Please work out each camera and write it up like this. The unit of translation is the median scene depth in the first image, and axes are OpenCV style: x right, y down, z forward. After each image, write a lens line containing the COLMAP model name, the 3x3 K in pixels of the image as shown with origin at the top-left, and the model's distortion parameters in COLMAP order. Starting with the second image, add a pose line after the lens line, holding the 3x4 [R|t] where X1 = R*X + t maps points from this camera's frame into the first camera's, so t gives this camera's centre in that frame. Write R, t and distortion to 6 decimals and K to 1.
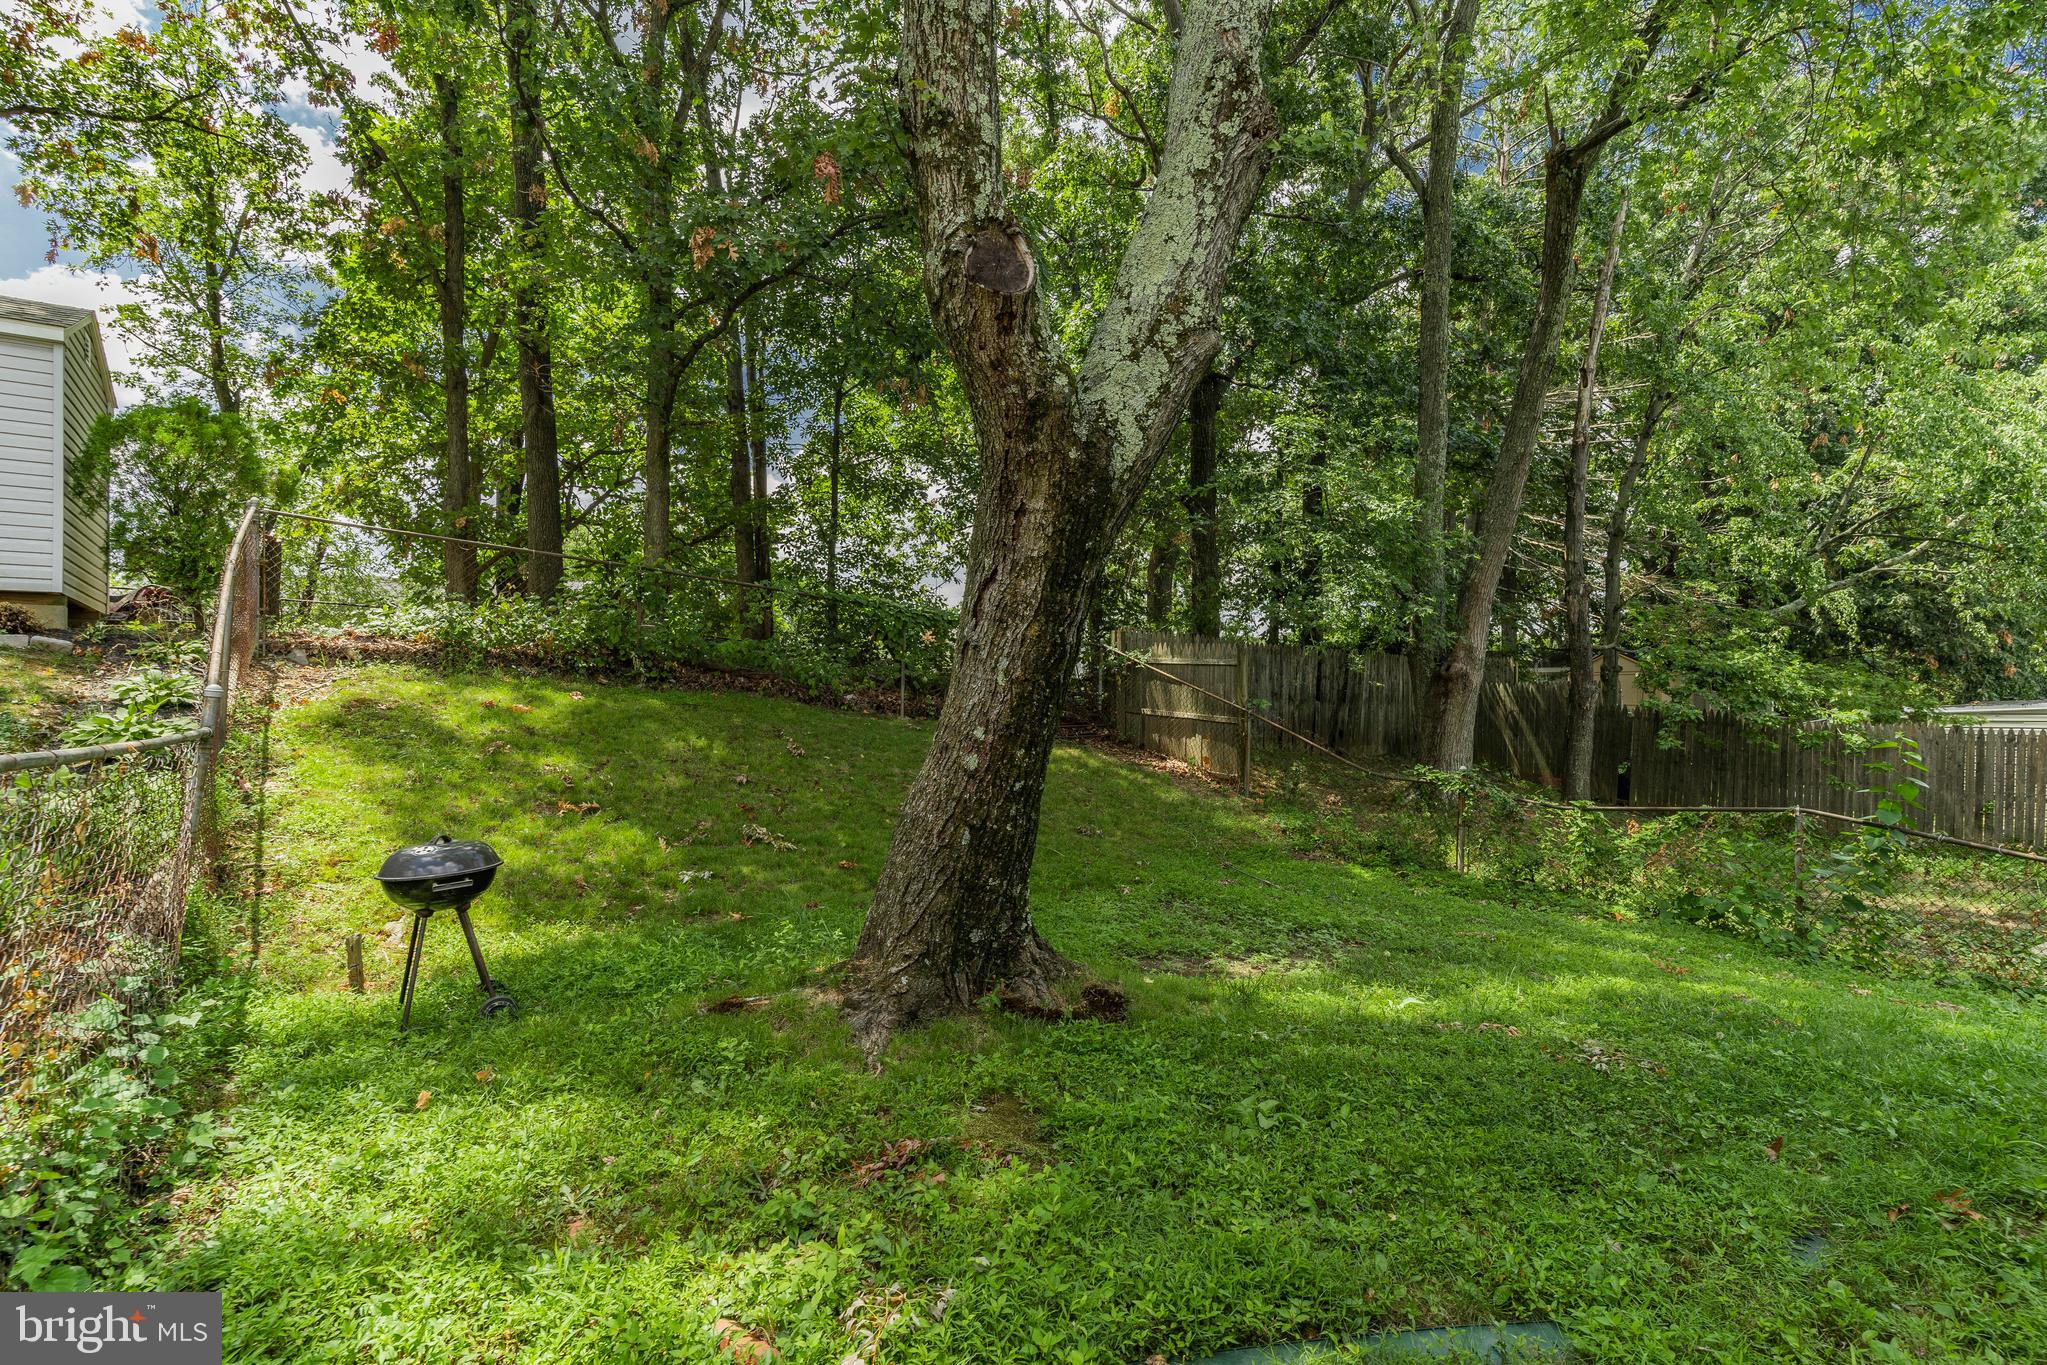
lens RADIAL K [[974.6, 0, 1023.5], [0, 974.6, 682.5], [0, 0, 1]] dist [0.001314, -0.000116]
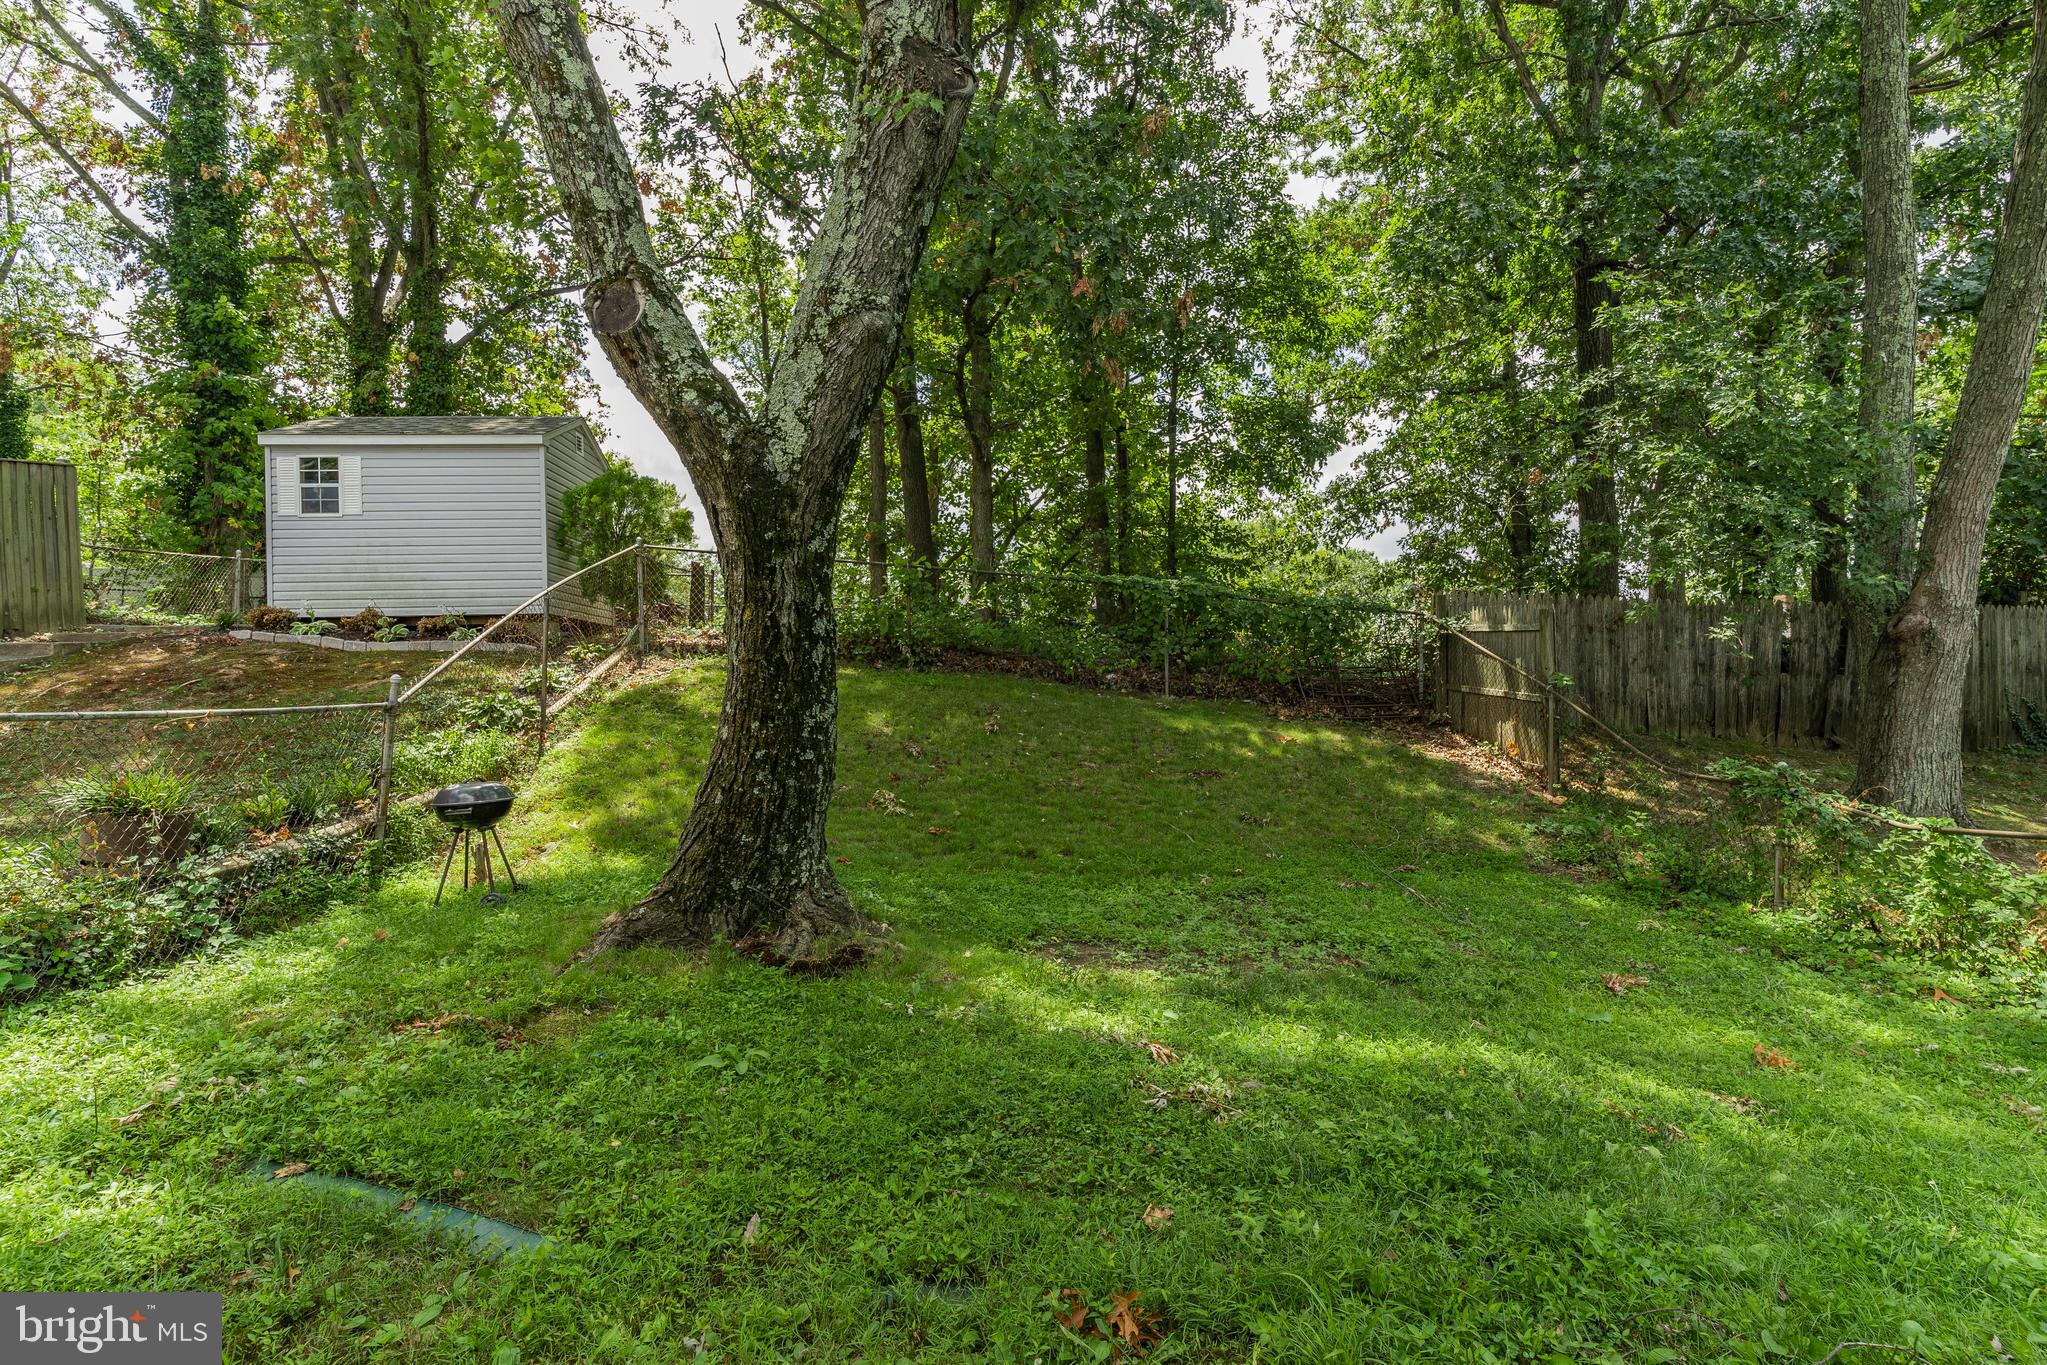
lens RADIAL K [[1008.1, 0, 1025.1], [0, 1008.1, 681.3], [0, 0, 1]] dist [0.001765, -0.000255]
pose [[0.843211, -0.011288, -0.537464, 0.901636], [0.021267, 0.999697, 0.012370, 0.014582], [0.537161, -0.021861, 0.843196, 0.194457]]
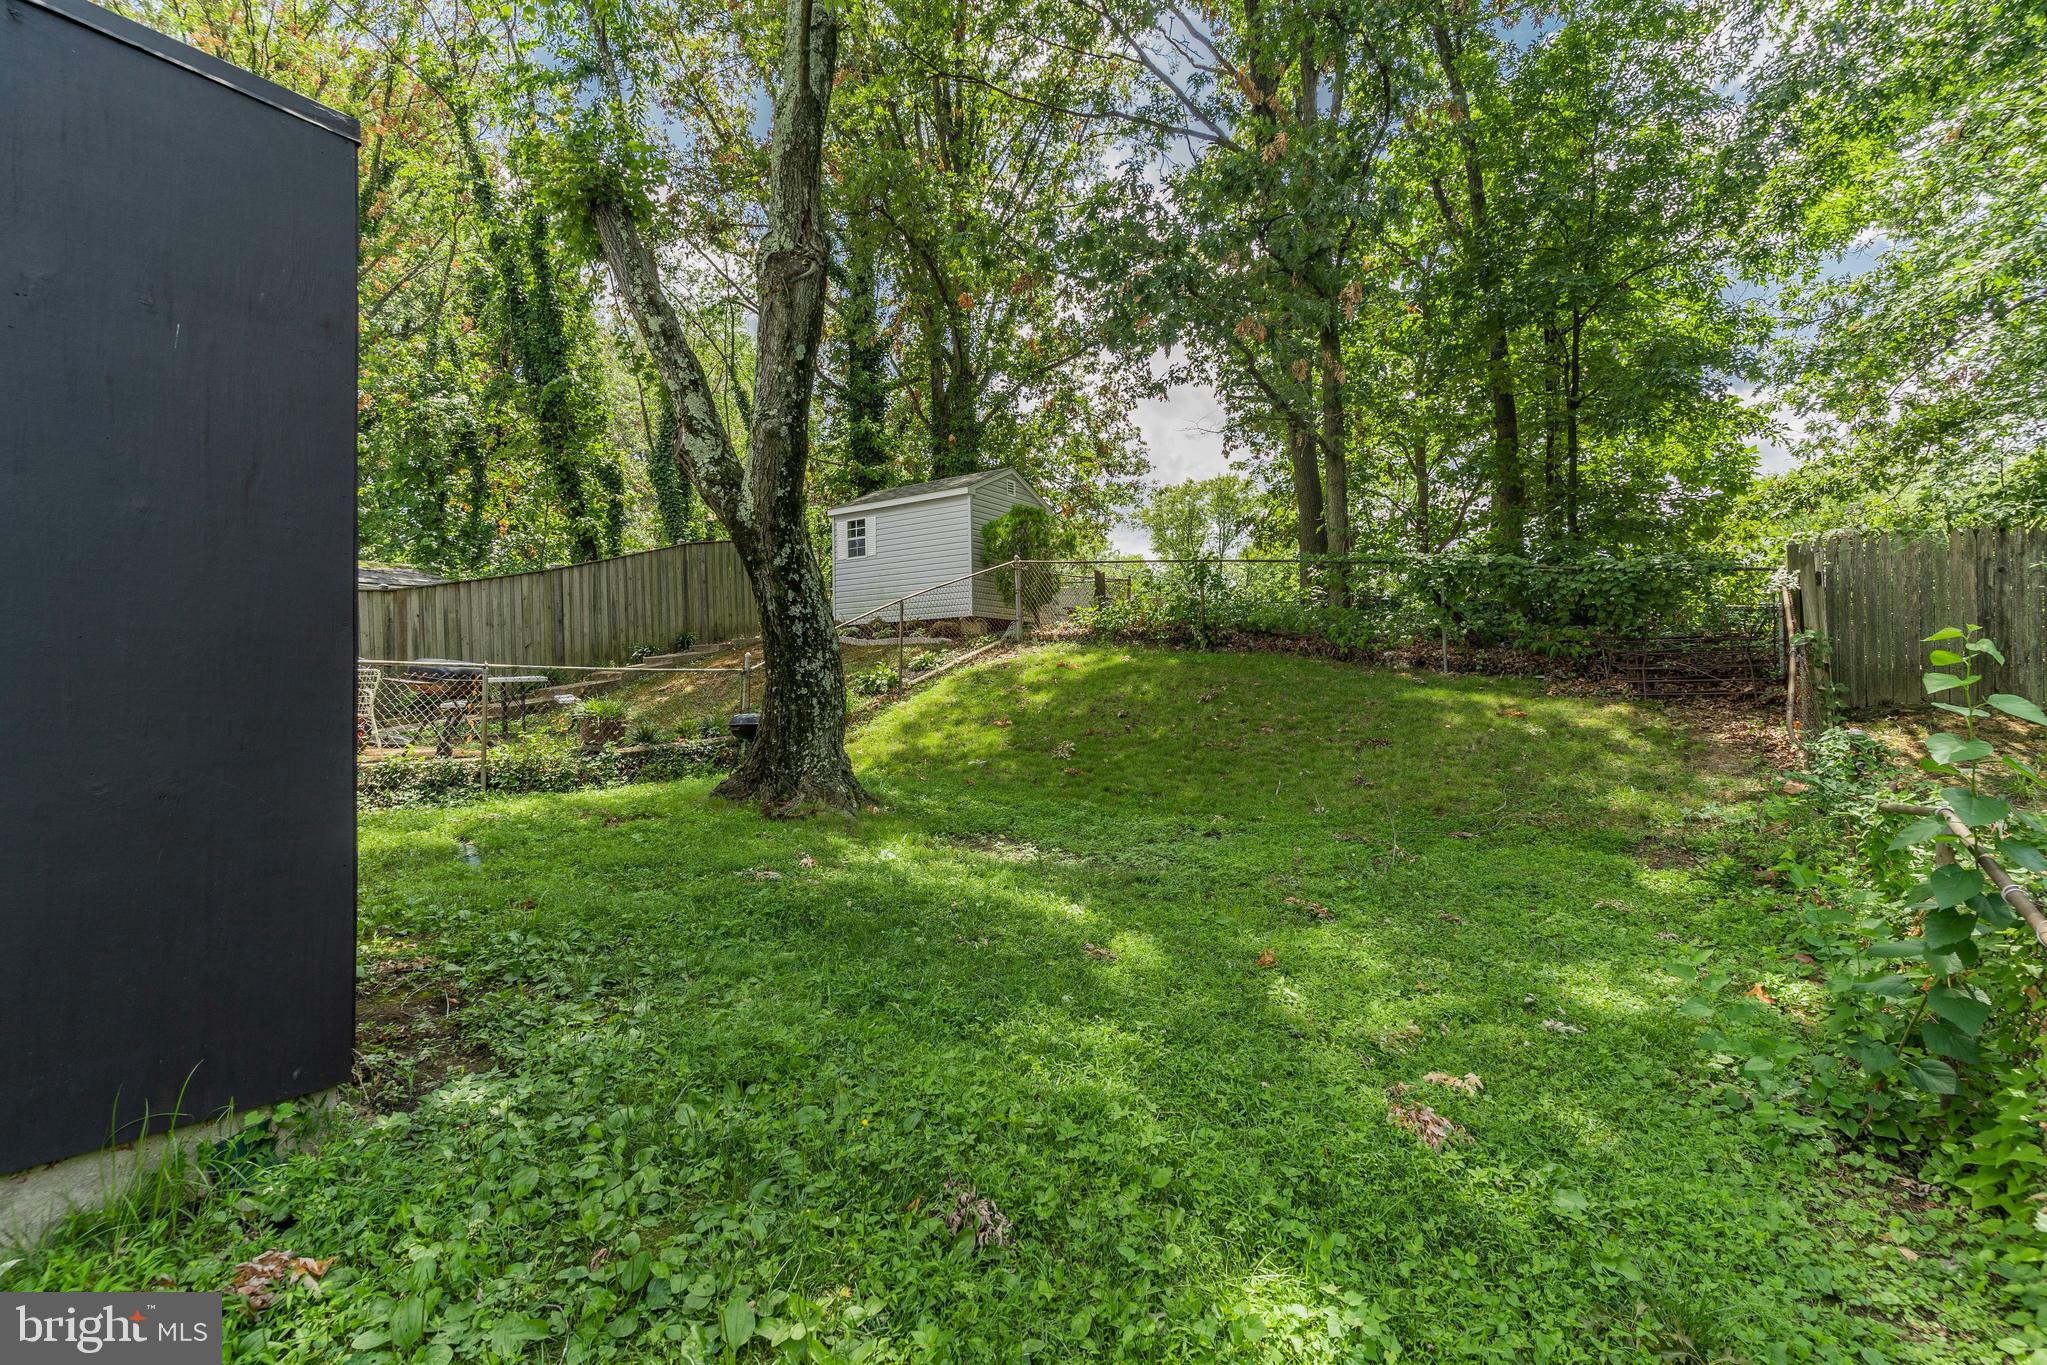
lens RADIAL K [[1008.1, 0, 1025.1], [0, 1008.1, 681.3], [0, 0, 1]] dist [0.001765, -0.000255]
pose [[0.300227, -0.014167, -0.953763, 2.100234], [0.020494, 0.999755, -0.008399, 0.126668], [0.953648, -0.017024, 0.300444, 0.948256]]
